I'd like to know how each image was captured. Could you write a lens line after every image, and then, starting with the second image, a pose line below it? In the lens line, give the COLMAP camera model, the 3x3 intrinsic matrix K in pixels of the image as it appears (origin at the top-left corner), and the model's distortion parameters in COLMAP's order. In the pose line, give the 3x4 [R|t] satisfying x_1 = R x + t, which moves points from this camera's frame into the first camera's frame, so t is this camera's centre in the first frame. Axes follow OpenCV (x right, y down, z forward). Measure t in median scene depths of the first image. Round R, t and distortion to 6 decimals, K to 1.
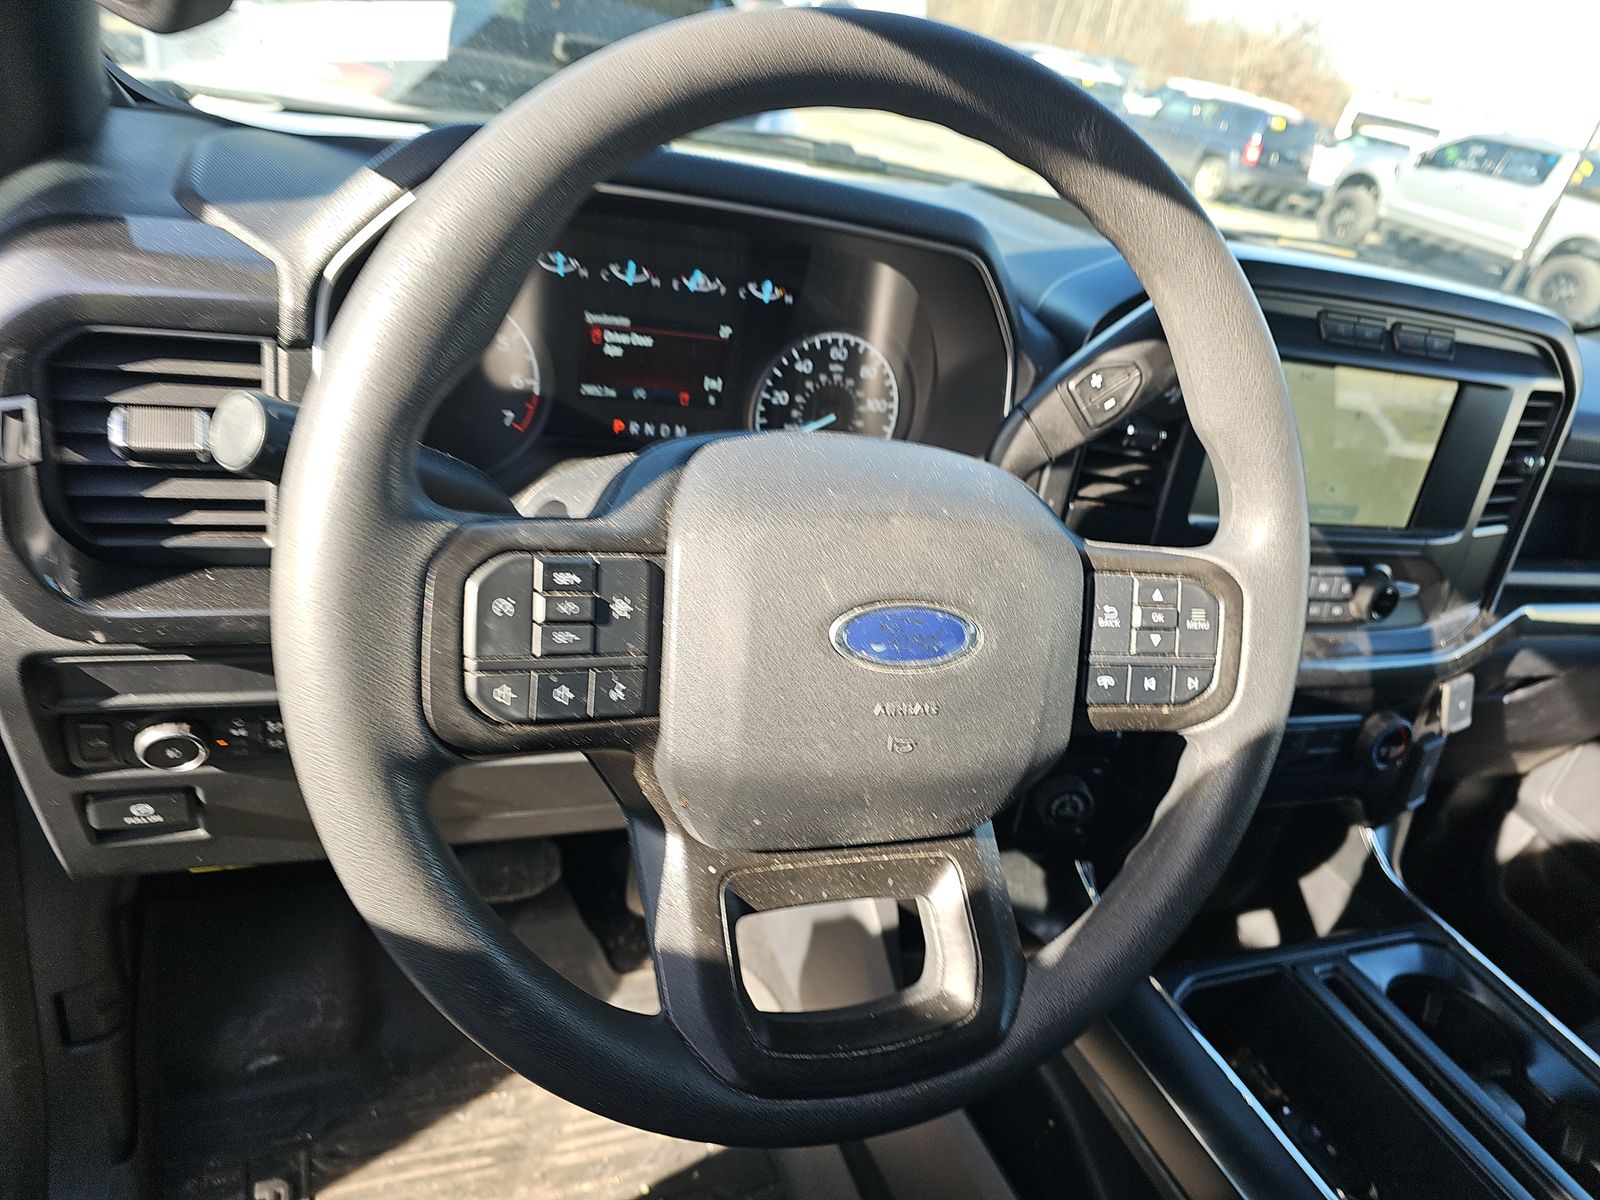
lens RADIAL K [[1071.5, 0, 802.8], [0, 1071.5, 605.1], [0, 0, 1]] dist [0.078778, -0.090986]
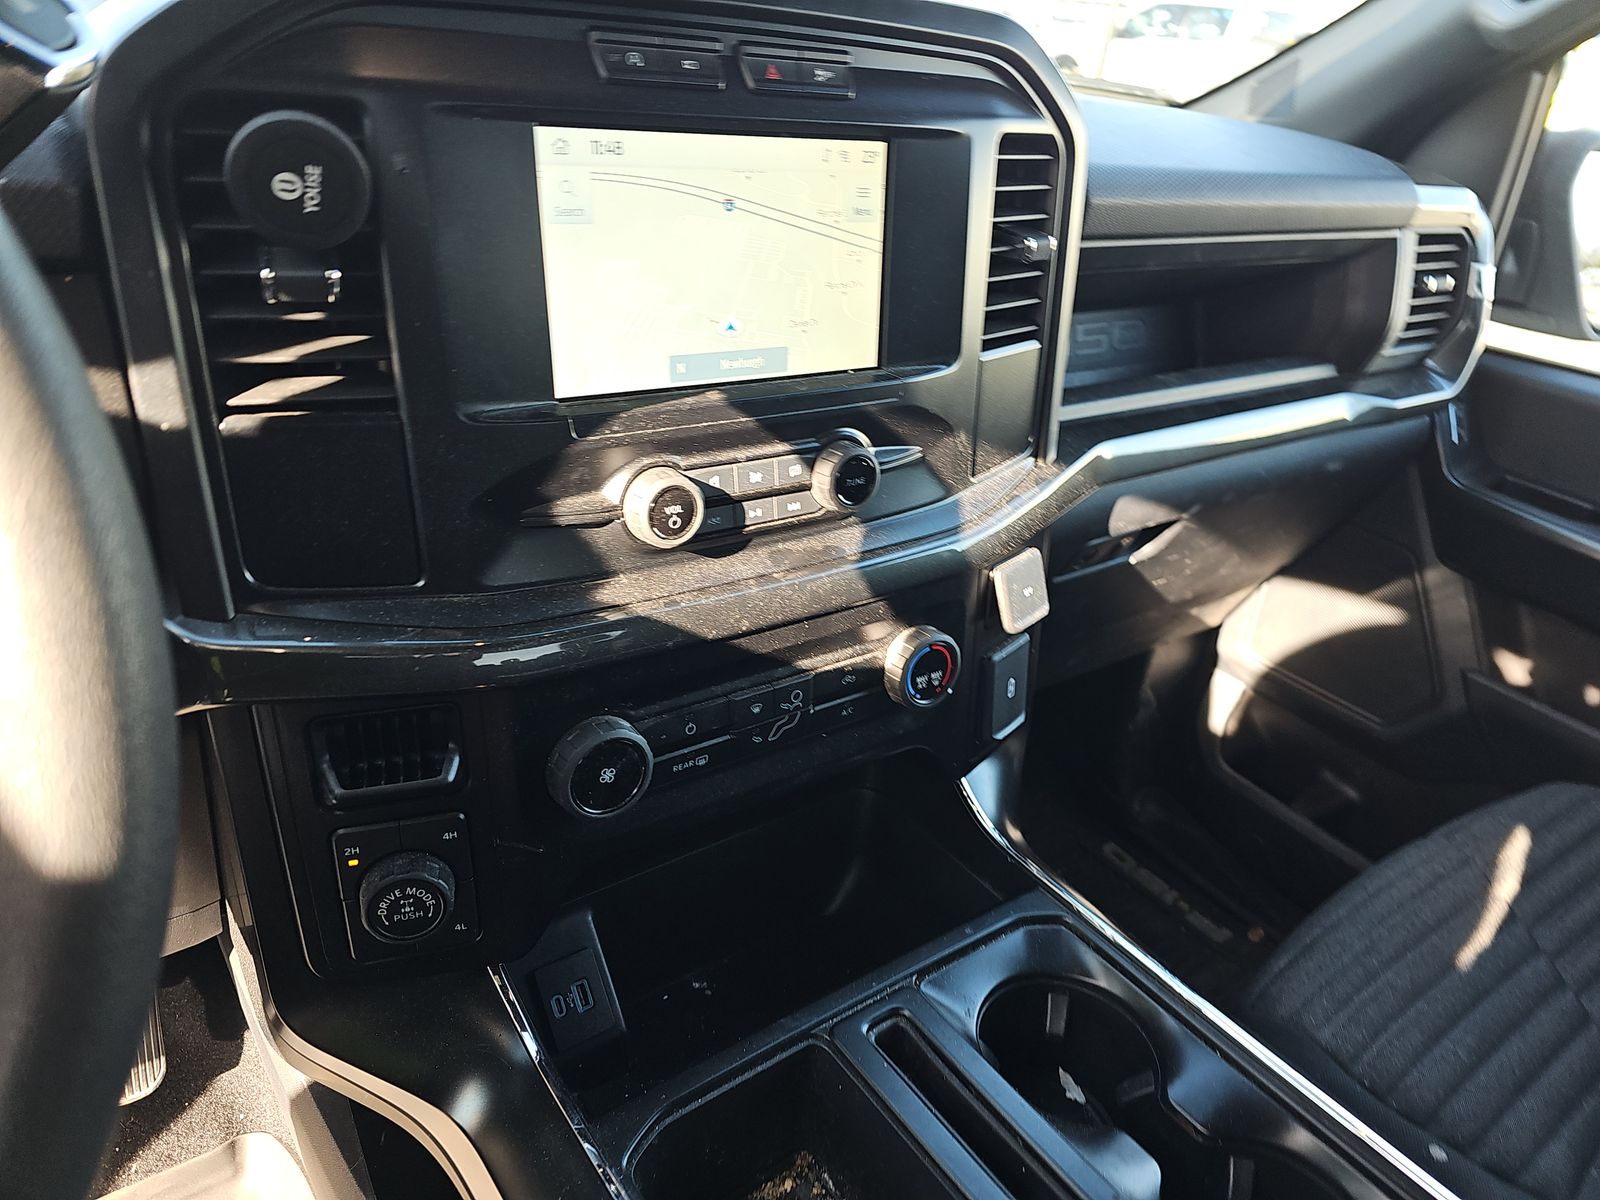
lens RADIAL K [[1071.5, 0, 802.8], [0, 1071.5, 605.1], [0, 0, 1]] dist [0.078778, -0.090986]
pose [[0.965534, -0.216947, 0.143801, 0.365078], [0.210456, 0.975816, 0.059095, 0.025717], [-0.153144, -0.026795, 0.987841, 0.312232]]
